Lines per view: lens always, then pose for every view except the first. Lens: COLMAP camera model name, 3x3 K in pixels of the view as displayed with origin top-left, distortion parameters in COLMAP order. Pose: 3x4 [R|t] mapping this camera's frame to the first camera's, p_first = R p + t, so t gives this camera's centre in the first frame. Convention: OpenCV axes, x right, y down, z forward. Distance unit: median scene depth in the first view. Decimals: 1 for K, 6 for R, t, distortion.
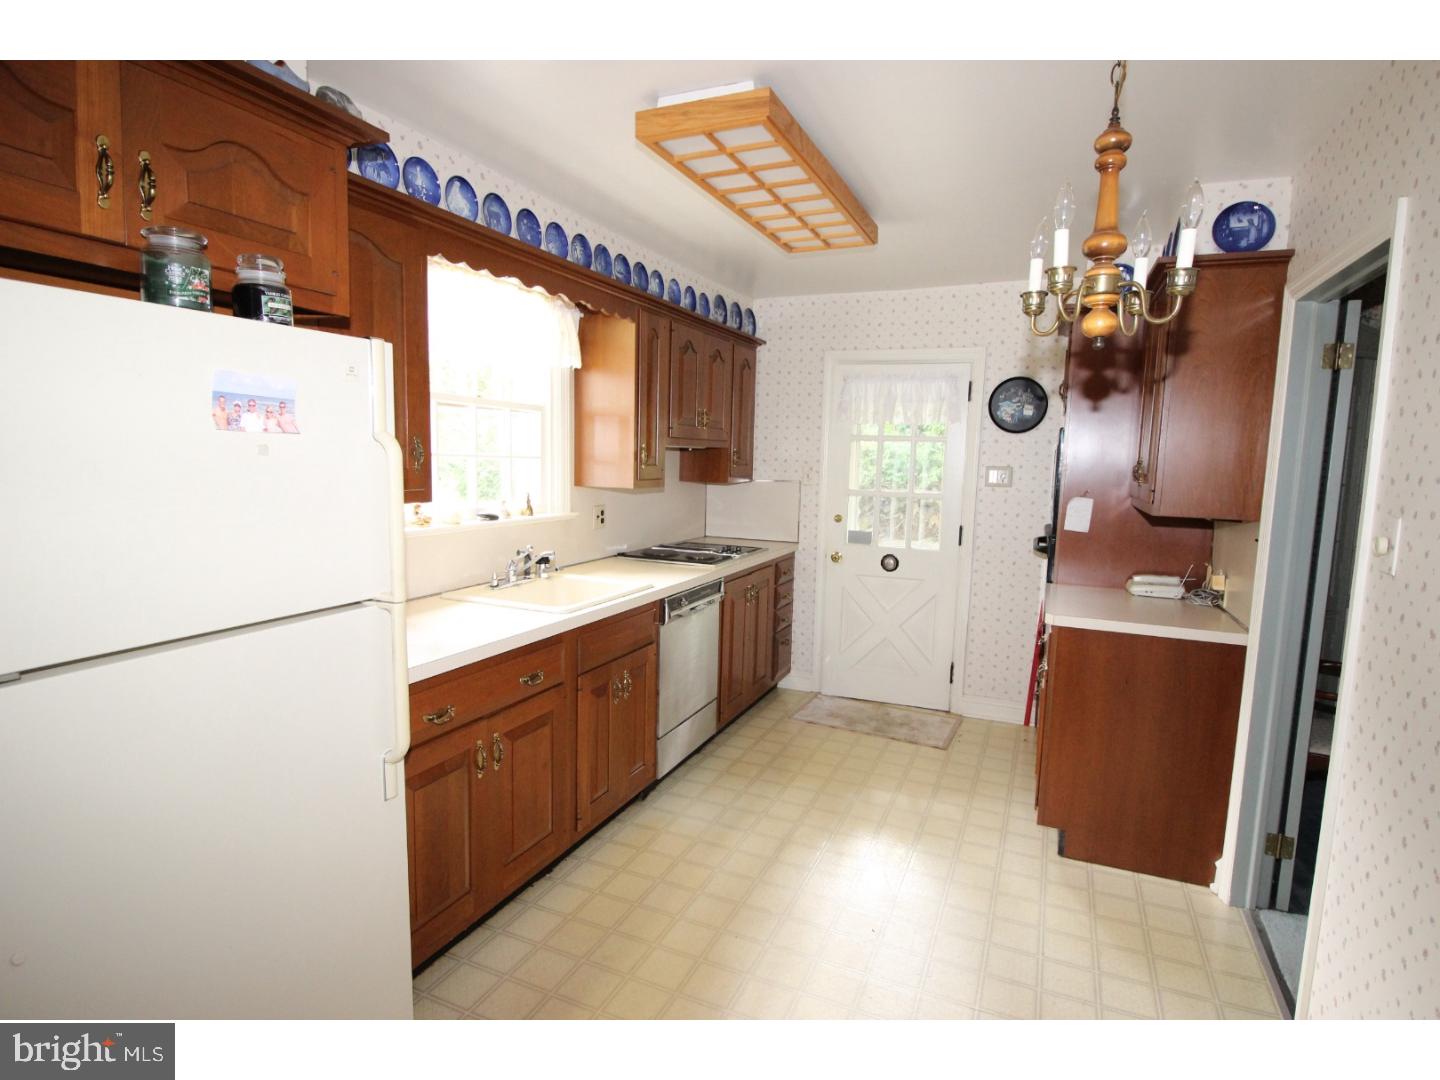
lens RADIAL K [[759.7, 0, 721.8], [0, 759.7, 541.5], [0, 0, 1]] dist [0.003640, -0.003457]
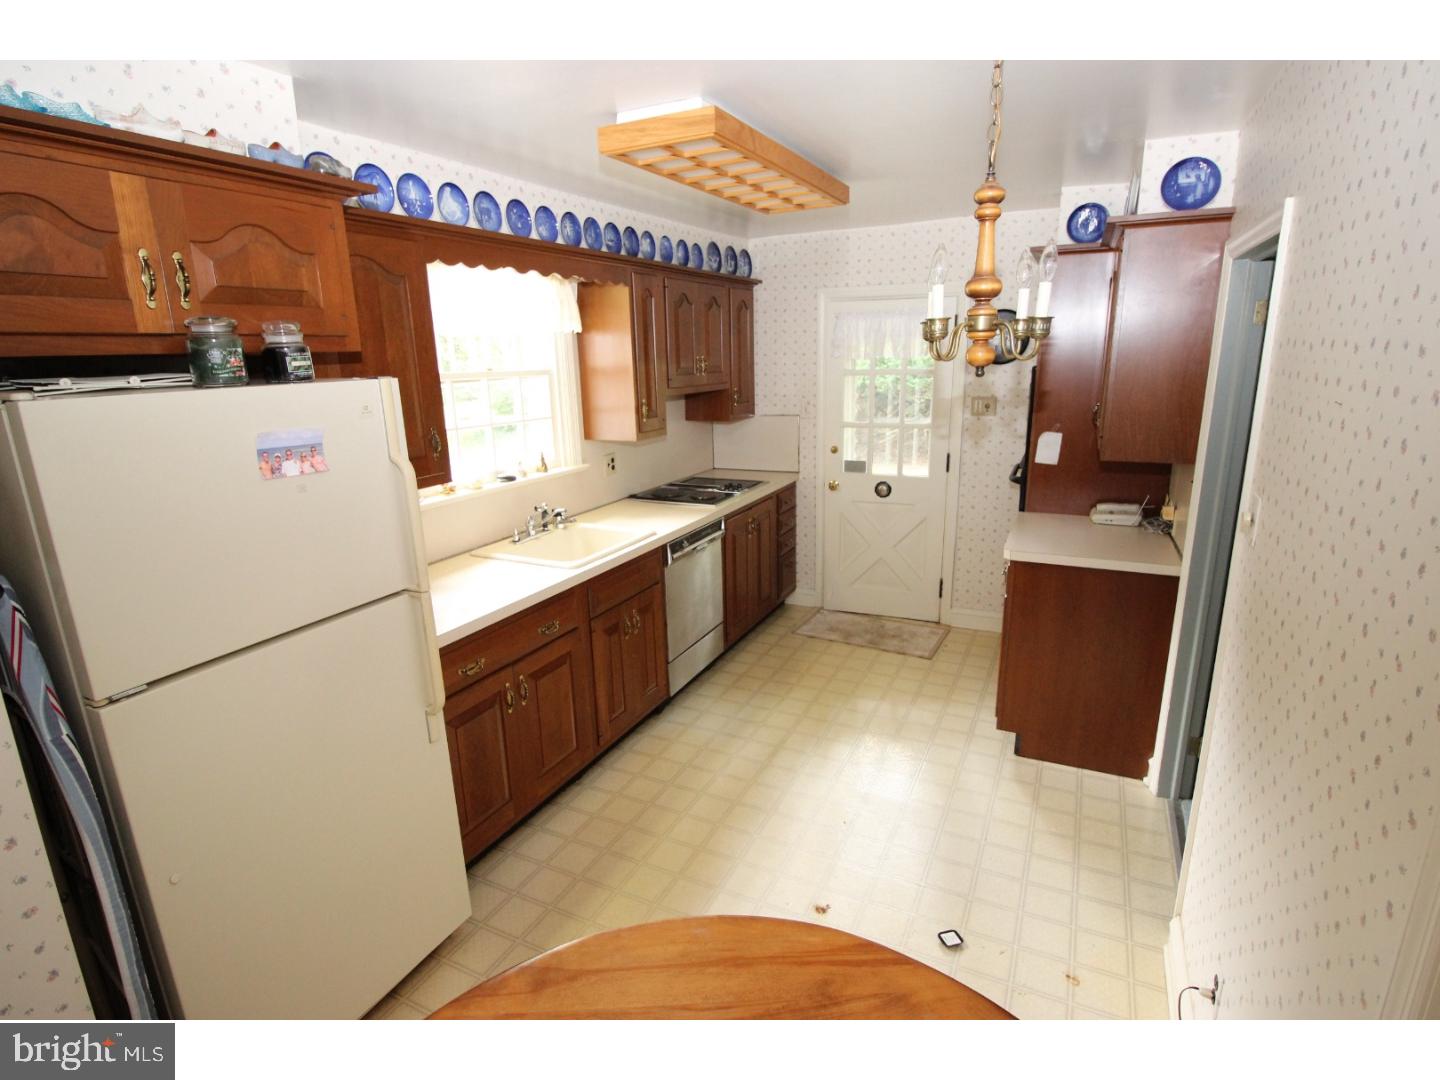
lens RADIAL K [[733.7, 0, 718.8], [0, 733.7, 542.0], [0, 0, 1]] dist [0.000801, 0.000667]
pose [[0.997809, -0.036617, -0.055096, 0.067151], [0.043912, 0.989511, 0.137619, -0.080055], [0.049478, -0.139737, 0.988952, -0.080140]]
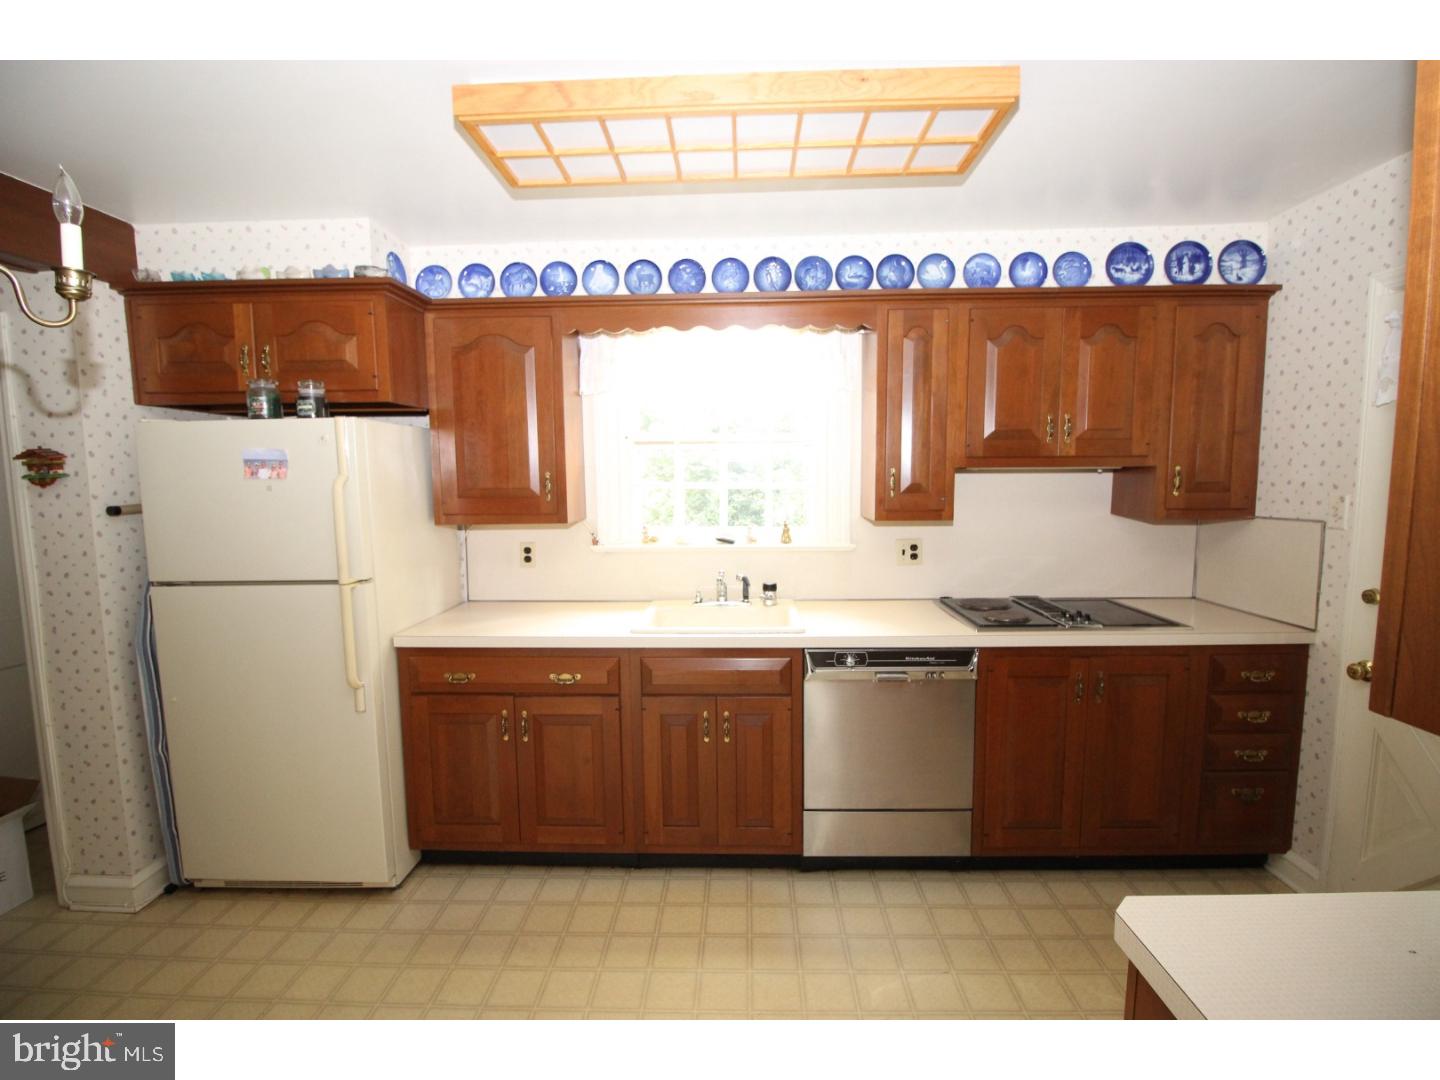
lens RADIAL K [[664.4, 0, 723.6], [0, 664.4, 541.0], [0, 0, 1]] dist [-0.005576, -0.001120]
pose [[0.377643, 0.065072, -0.923662, 0.619440], [-0.088501, 0.995497, 0.033949, -0.068633], [0.921712, 0.068925, 0.381701, 0.667925]]
